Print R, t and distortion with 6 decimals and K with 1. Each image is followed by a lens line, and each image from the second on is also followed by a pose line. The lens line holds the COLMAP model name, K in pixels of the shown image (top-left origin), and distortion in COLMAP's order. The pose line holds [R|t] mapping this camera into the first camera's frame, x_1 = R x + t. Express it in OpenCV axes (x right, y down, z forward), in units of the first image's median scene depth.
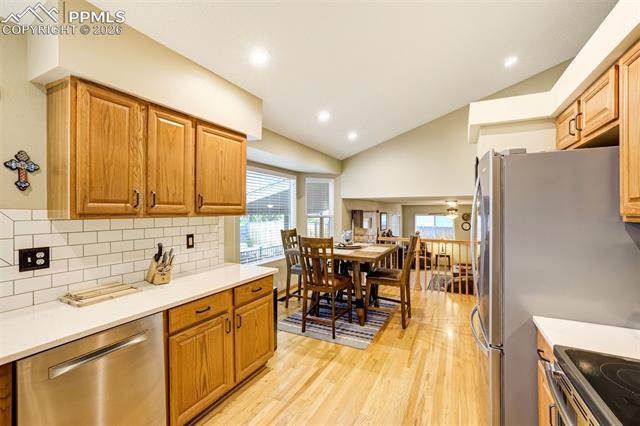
lens RADIAL K [[275.4, 0, 323.9], [0, 275.4, 210.1], [0, 0, 1]] dist [-0.023933, 0.006534]
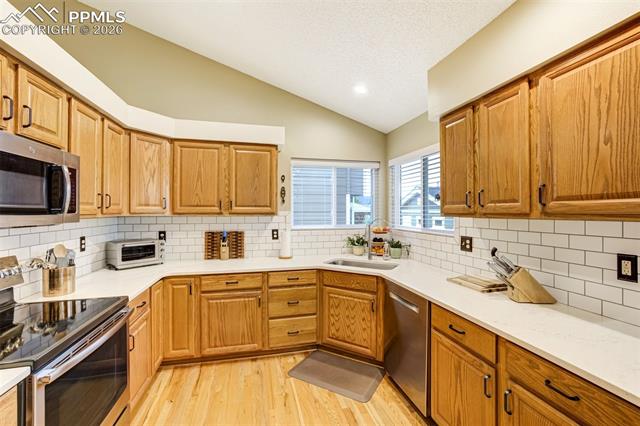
lens RADIAL K [[275.4, 0, 318.3], [0, 275.4, 213.7], [0, 0, 1]] dist [-0.023933, 0.006534]
pose [[-0.769394, 0.004434, -0.638760, 0.262535], [0.002473, 0.999989, 0.003962, 0.005012], [0.638770, 0.001469, -0.769396, 0.869537]]
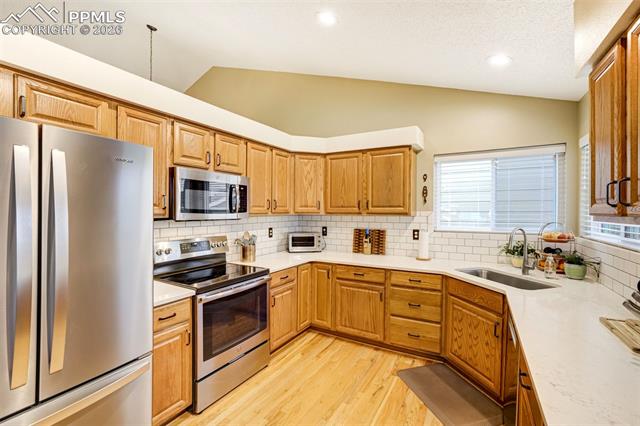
lens RADIAL K [[275.4, 0, 322.2], [0, 275.4, 212.1], [0, 0, 1]] dist [-0.023933, 0.006534]
pose [[-0.998069, -0.002375, 0.062074, -0.023194], [-0.002270, 0.999996, 0.001766, 0.001042], [-0.062078, 0.001621, -0.998070, 1.028441]]
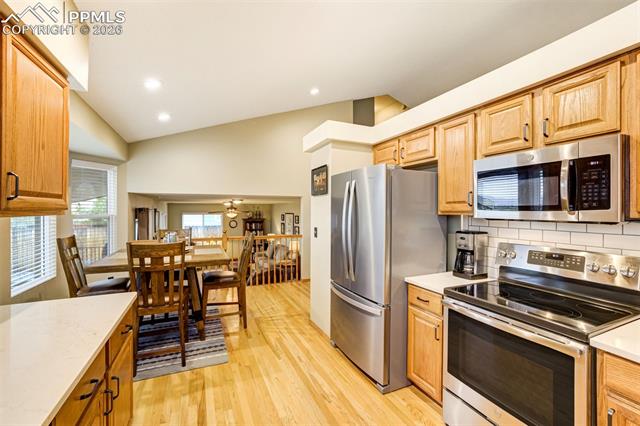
lens RADIAL K [[275.4, 0, 320.3], [0, 275.4, 211.3], [0, 0, 1]] dist [-0.023933, 0.006534]
pose [[0.641919, -0.001937, 0.766770, -0.352005], [-0.004017, 0.999975, 0.005889, 0.006048], [-0.766762, -0.006860, 0.641895, 0.194353]]
